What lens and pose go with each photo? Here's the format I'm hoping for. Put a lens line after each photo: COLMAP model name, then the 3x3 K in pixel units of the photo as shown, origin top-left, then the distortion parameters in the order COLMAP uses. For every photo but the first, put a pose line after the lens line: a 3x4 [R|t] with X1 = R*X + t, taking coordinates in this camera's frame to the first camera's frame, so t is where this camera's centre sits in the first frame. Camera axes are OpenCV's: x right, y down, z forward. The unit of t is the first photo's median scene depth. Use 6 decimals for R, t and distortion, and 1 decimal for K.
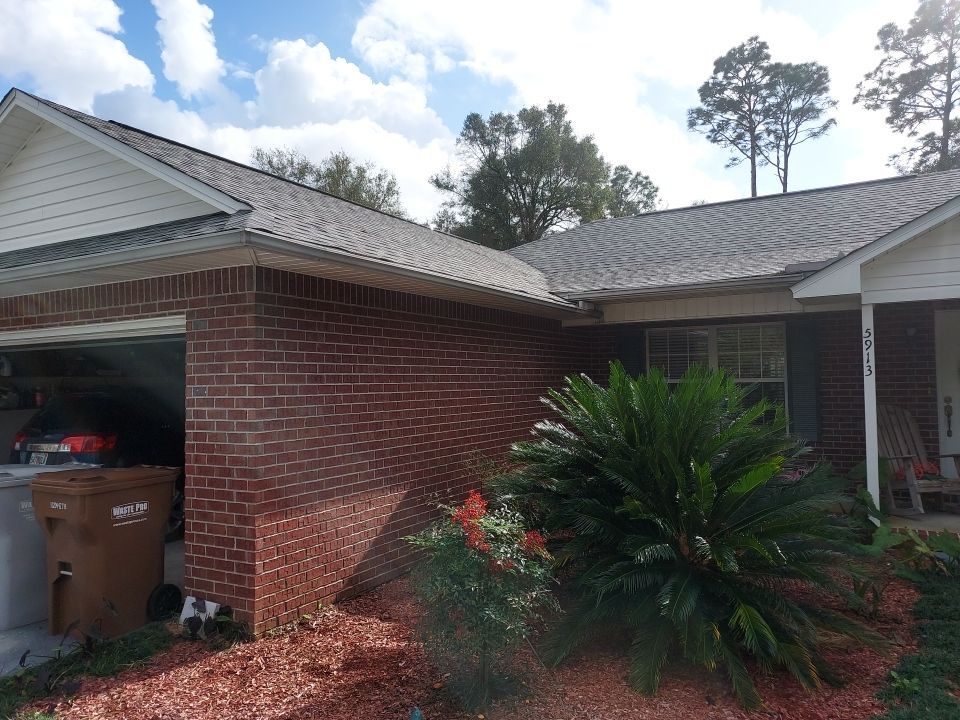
lens RADIAL K [[690.1, 0, 480.0], [0, 690.1, 360.0], [0, 0, 1]] dist [0.034123, -0.006488]
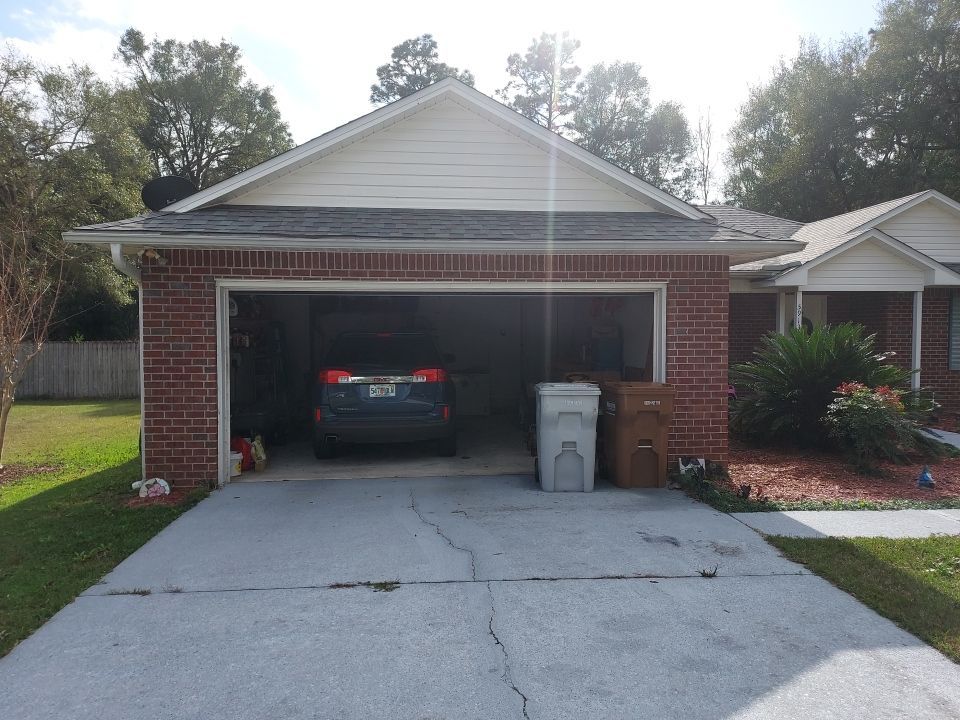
lens RADIAL K [[690.1, 0, 480.0], [0, 690.1, 360.0], [0, 0, 1]] dist [0.034123, -0.006488]
pose [[0.812379, -0.008061, 0.583074, -0.191055], [-0.028224, 0.998189, 0.053124, 0.004441], [-0.582446, -0.059614, 0.810680, -0.002692]]
